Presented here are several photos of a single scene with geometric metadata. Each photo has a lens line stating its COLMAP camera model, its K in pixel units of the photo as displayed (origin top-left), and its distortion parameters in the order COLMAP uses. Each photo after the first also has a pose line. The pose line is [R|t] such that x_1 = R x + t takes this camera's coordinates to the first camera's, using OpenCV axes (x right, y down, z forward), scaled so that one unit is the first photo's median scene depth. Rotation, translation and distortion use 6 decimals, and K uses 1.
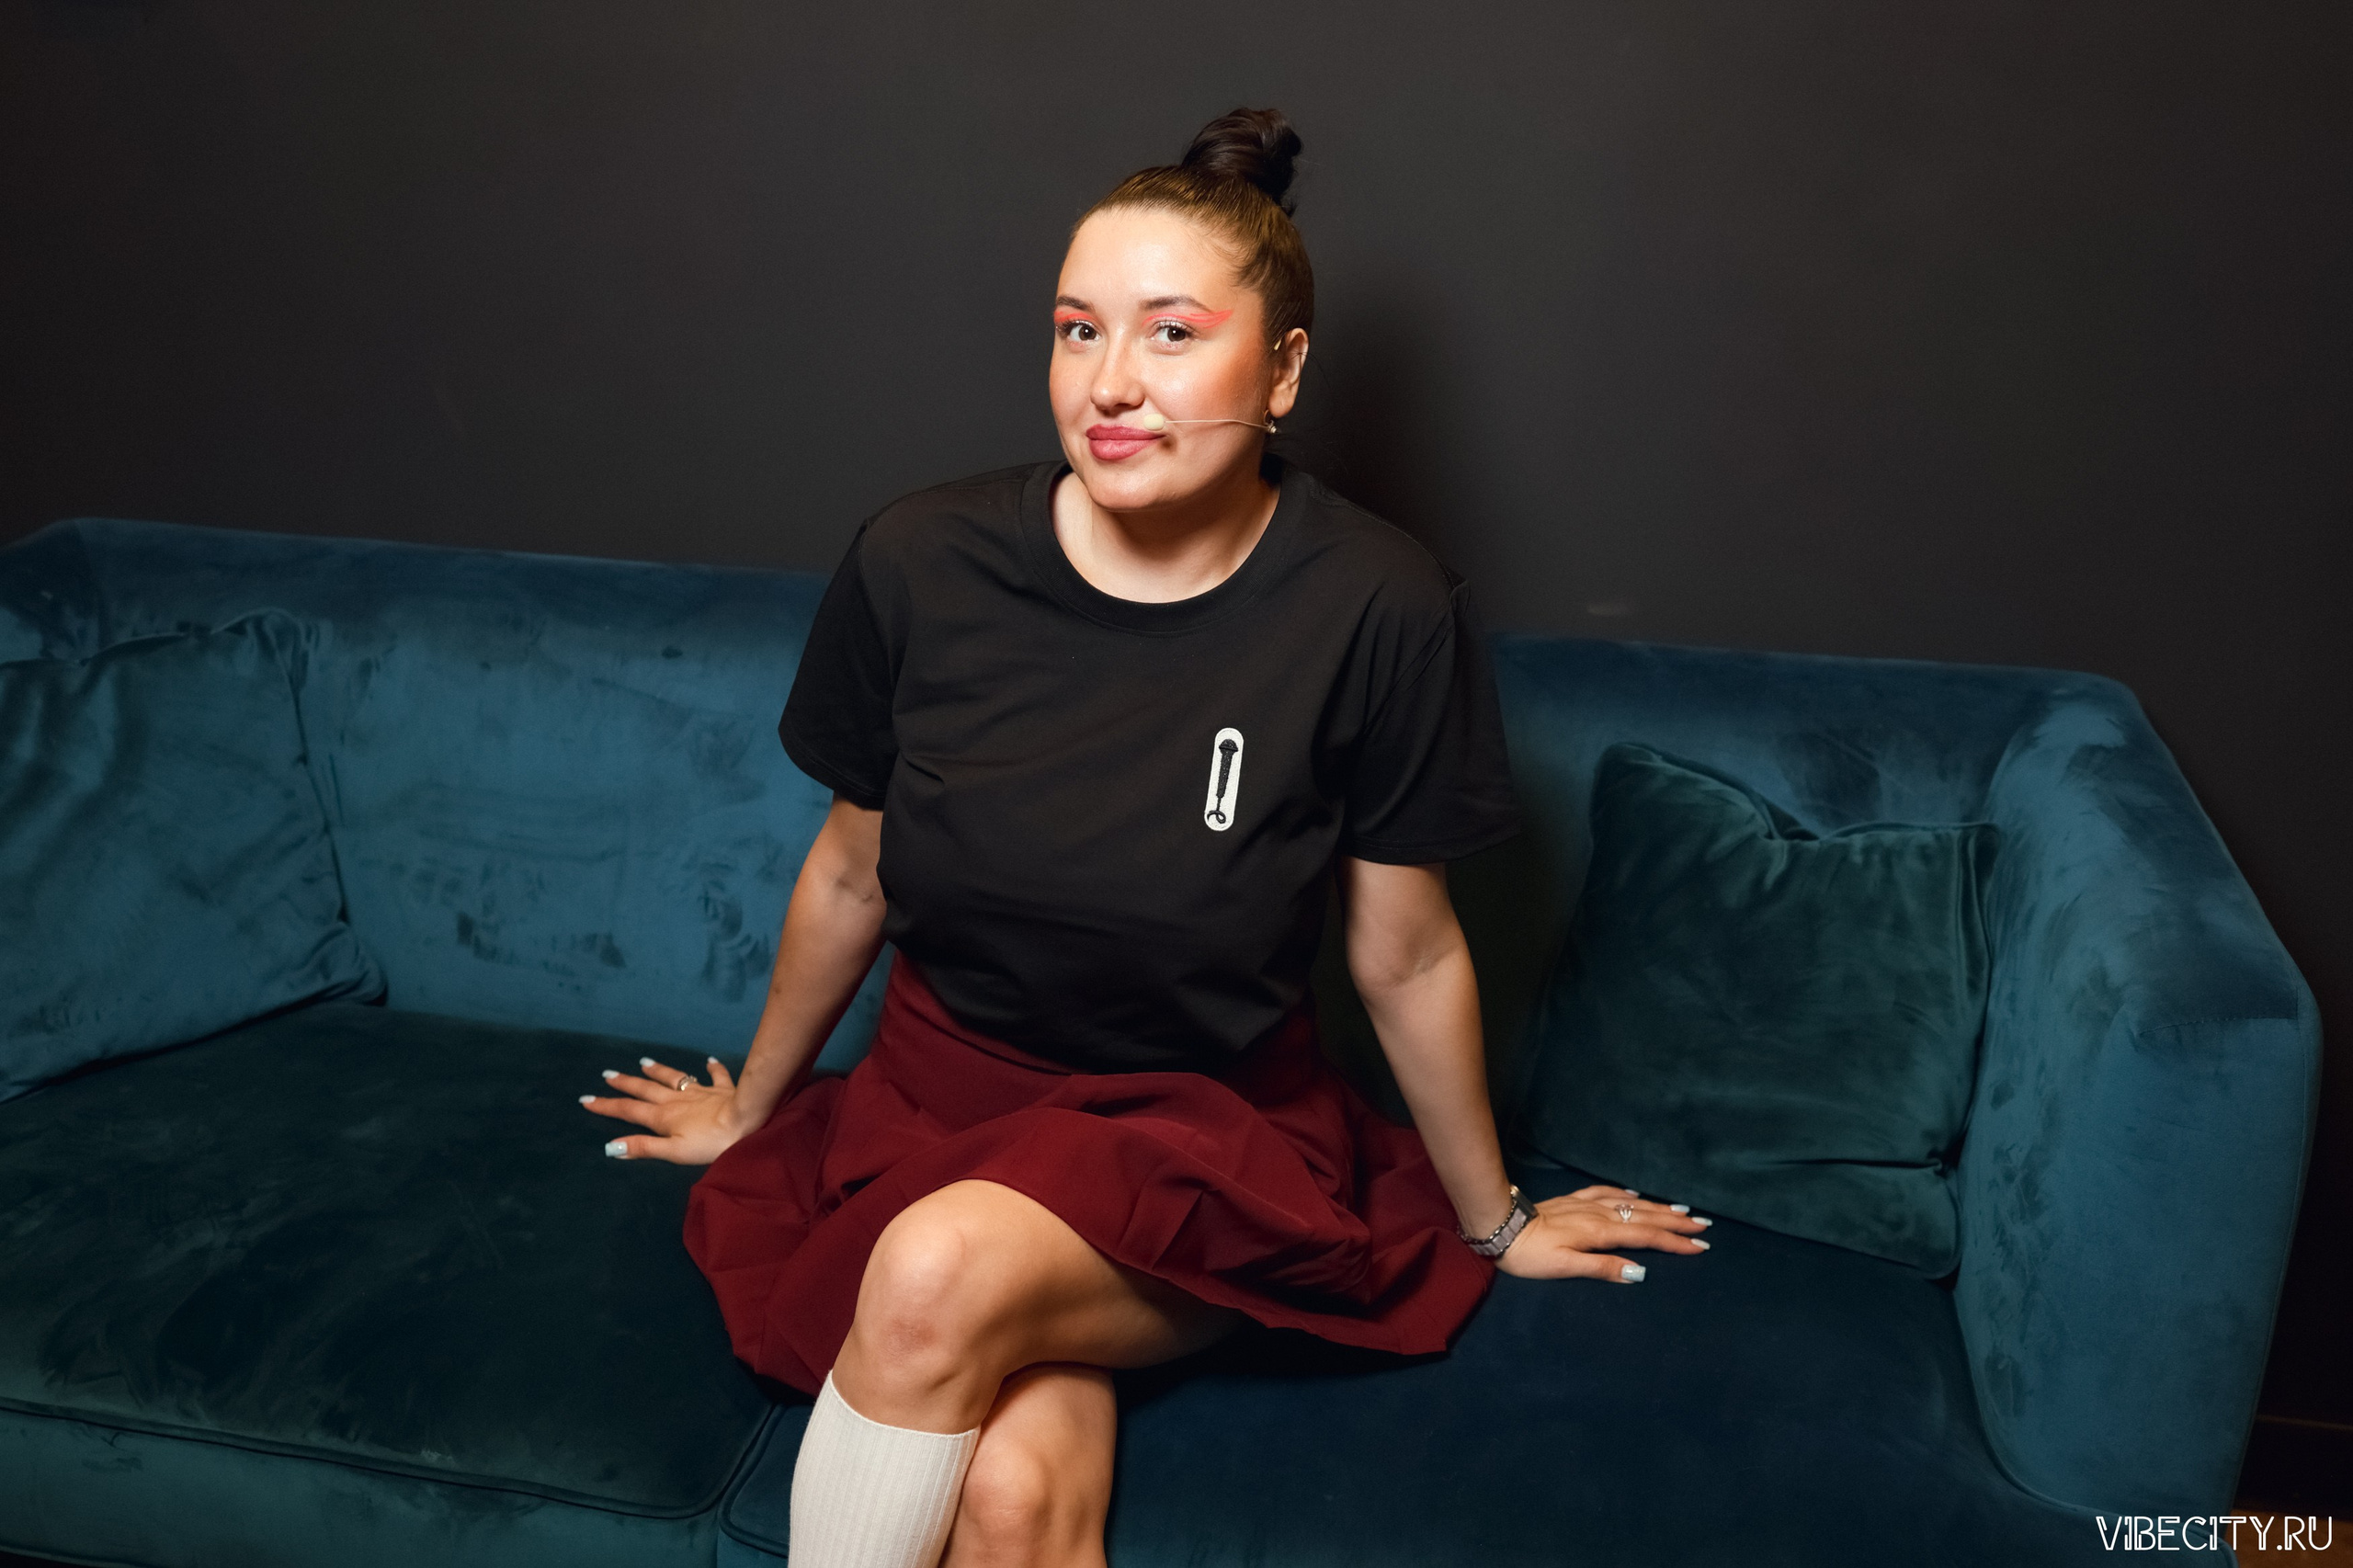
lens RADIAL K [[2391.8, 0, 1188.3], [0, 2391.8, 719.8], [0, 0, 1]] dist [-0.037171, 0.000000]
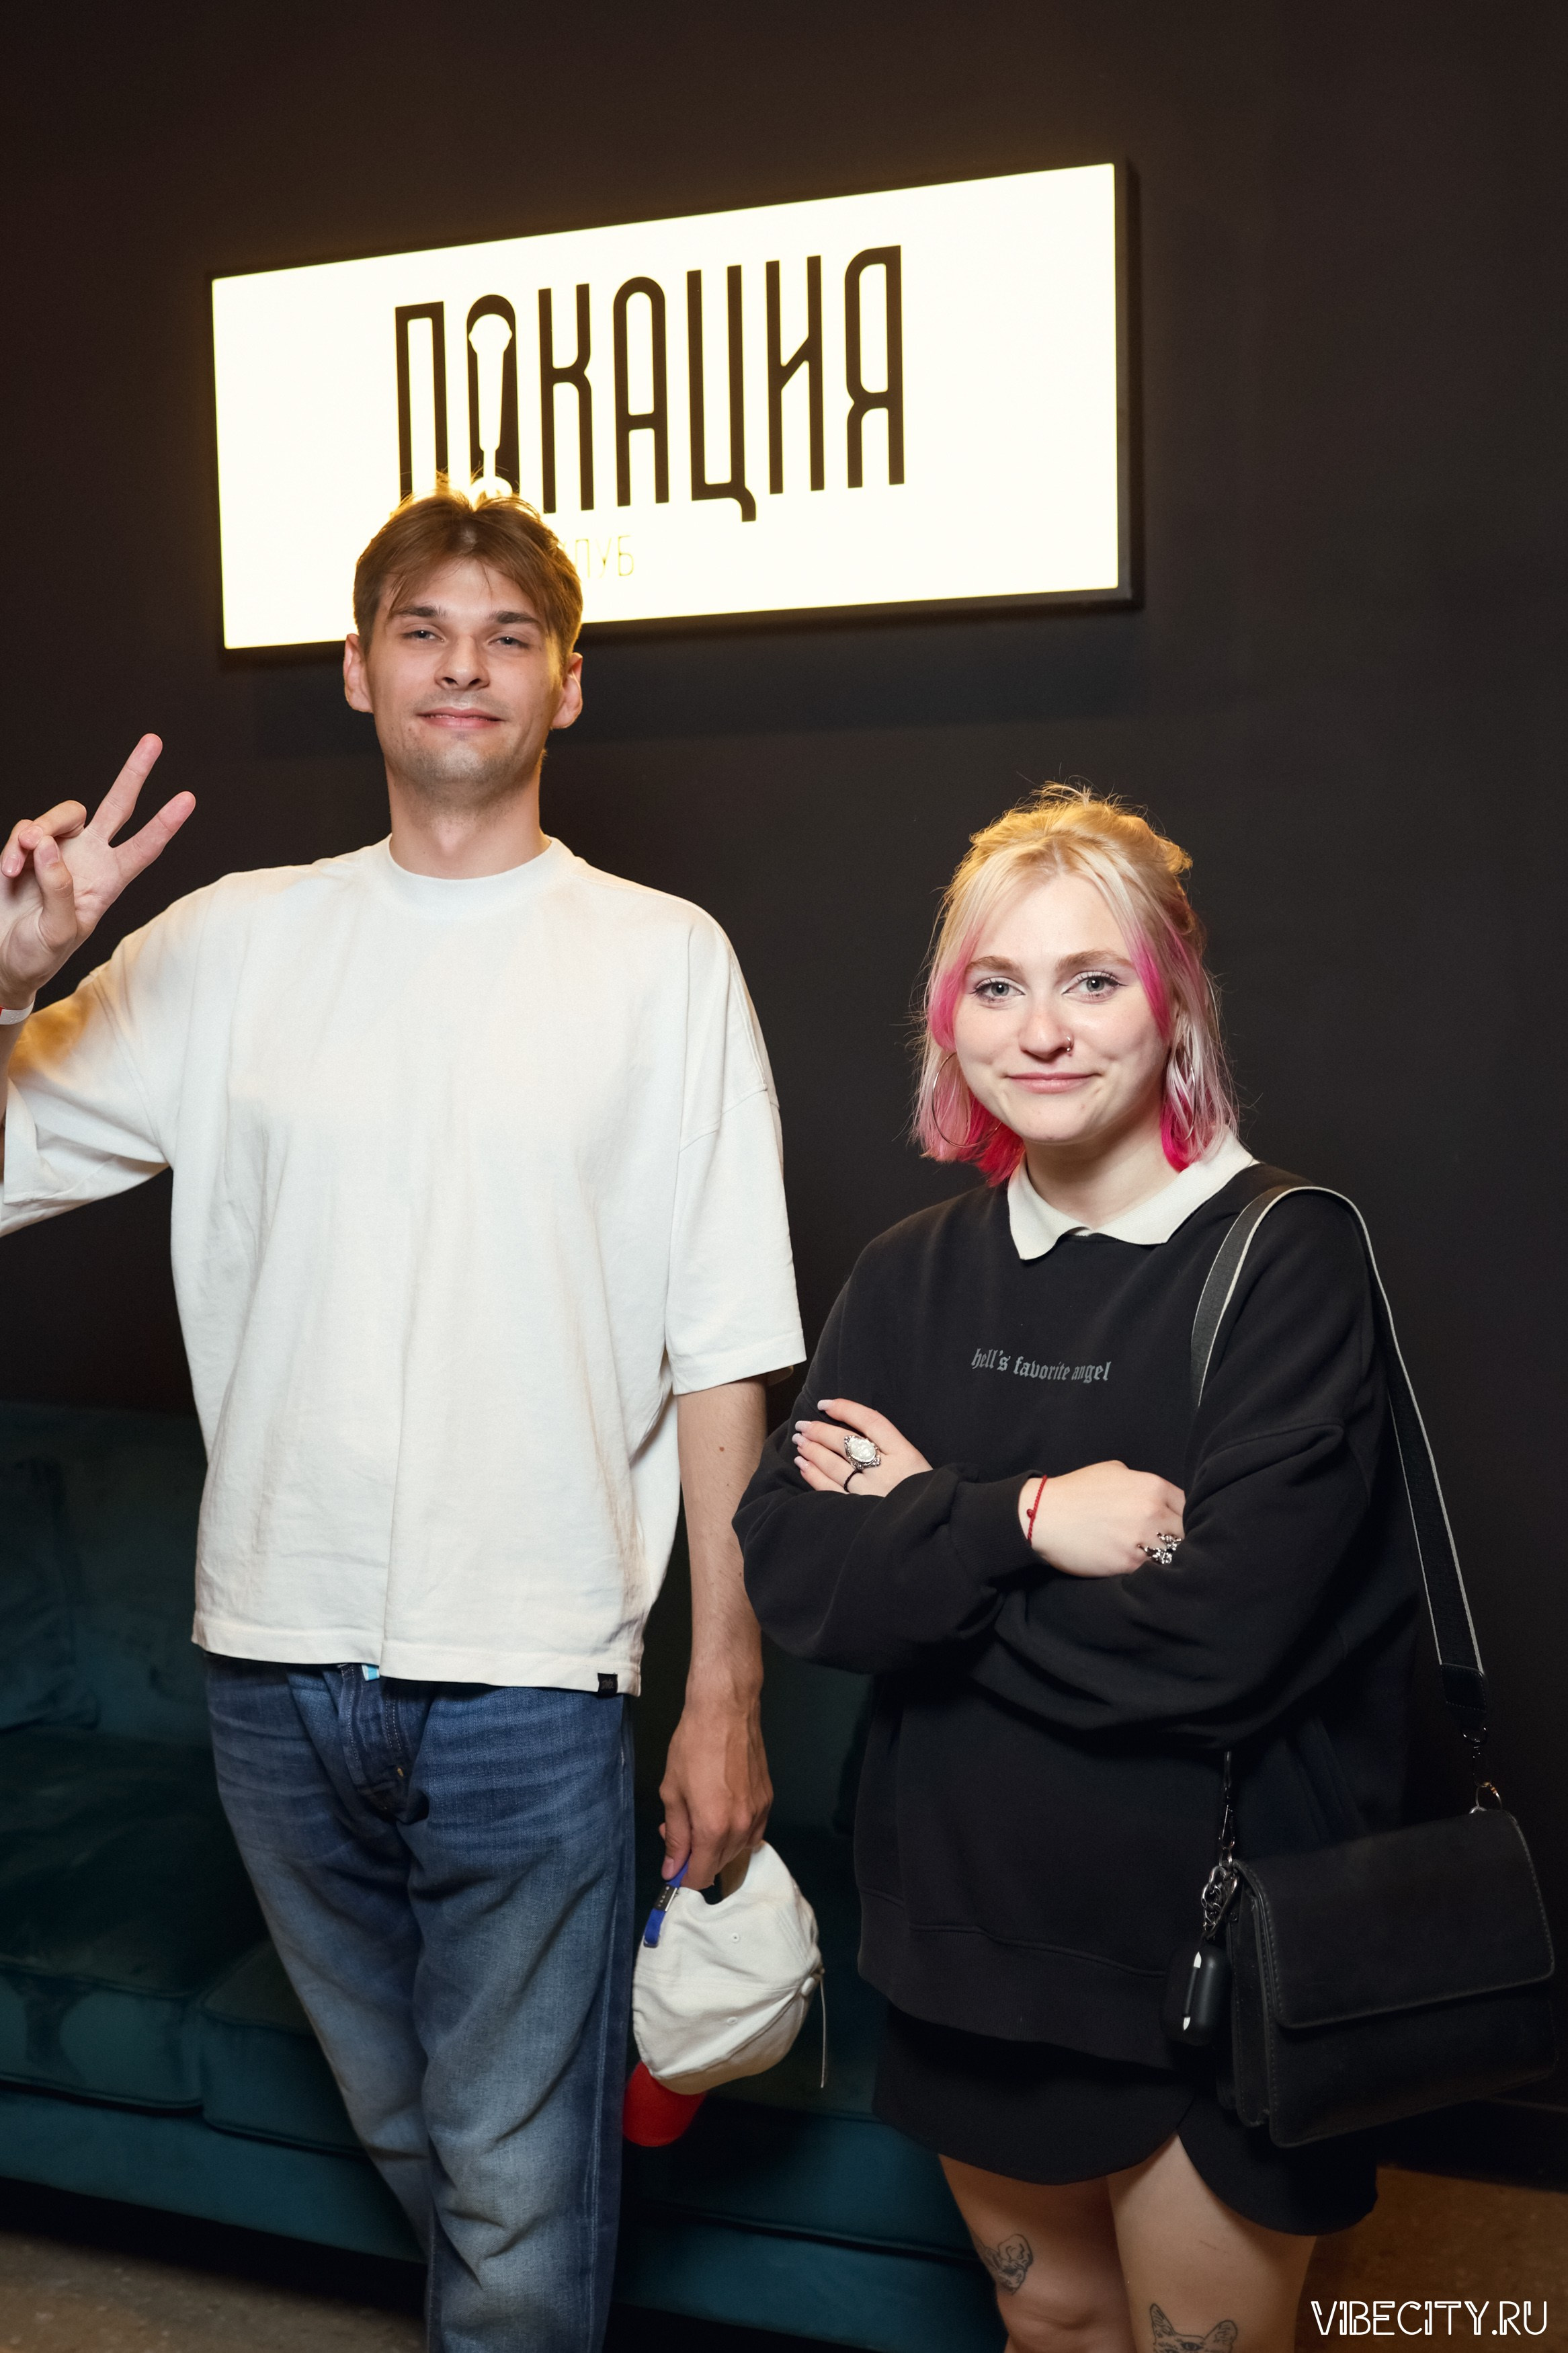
lens RADIAL K [[2391.5, 0, 768.8], [0, 2391.5, 1182.1], [0, 0, 1]] dist [-0.037171, 0.000000]
pose [[0.984687, -0.022462, -0.172877, 0.320848], [-0.017123, 0.974408, -0.224135, 0.114924], [0.173487, 0.223663, 0.959102, -0.381956]]
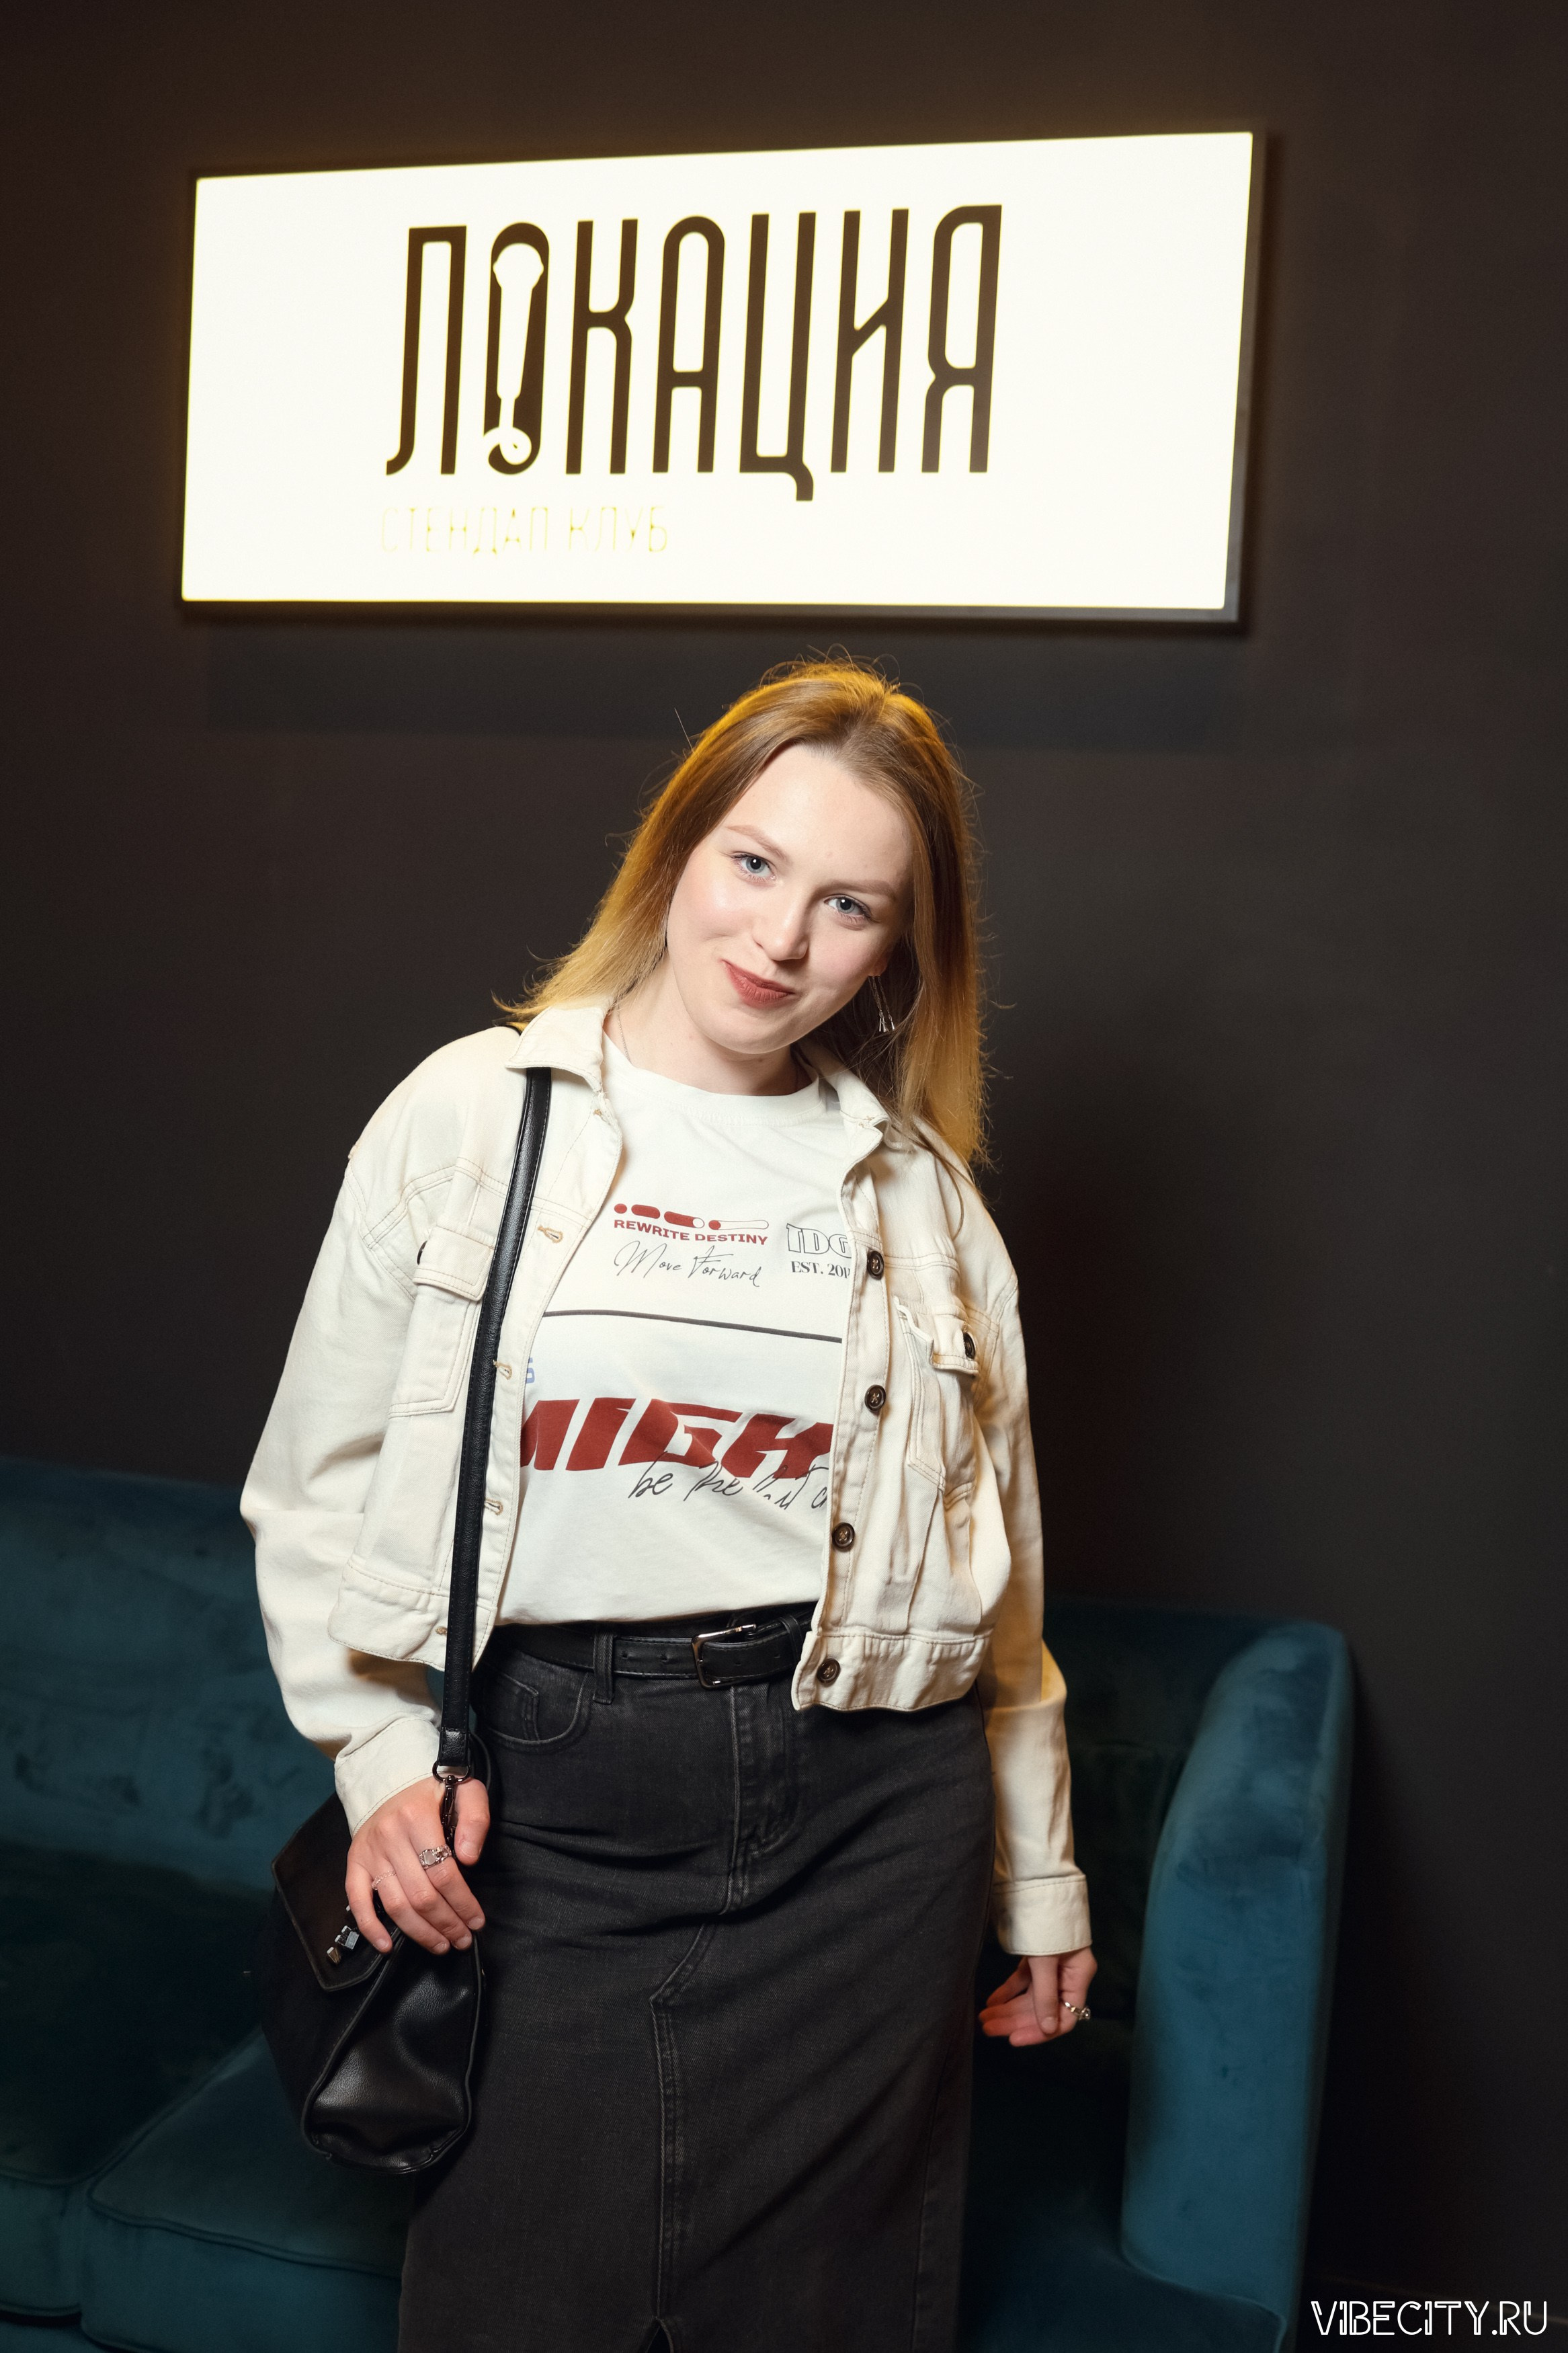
lens RADIAL K [[2391.5, 0, 776.4], [0, 2391.5, 1182.9], [0, 0, 1]] dist [-0.037171, 0.000000]
pose [[0.994721, 0.038057, -0.095300, 0.201164], [-0.059758, 0.969802, -0.236460, 0.063388], [0.083423, 0.240907, 0.966956, -0.249460]]
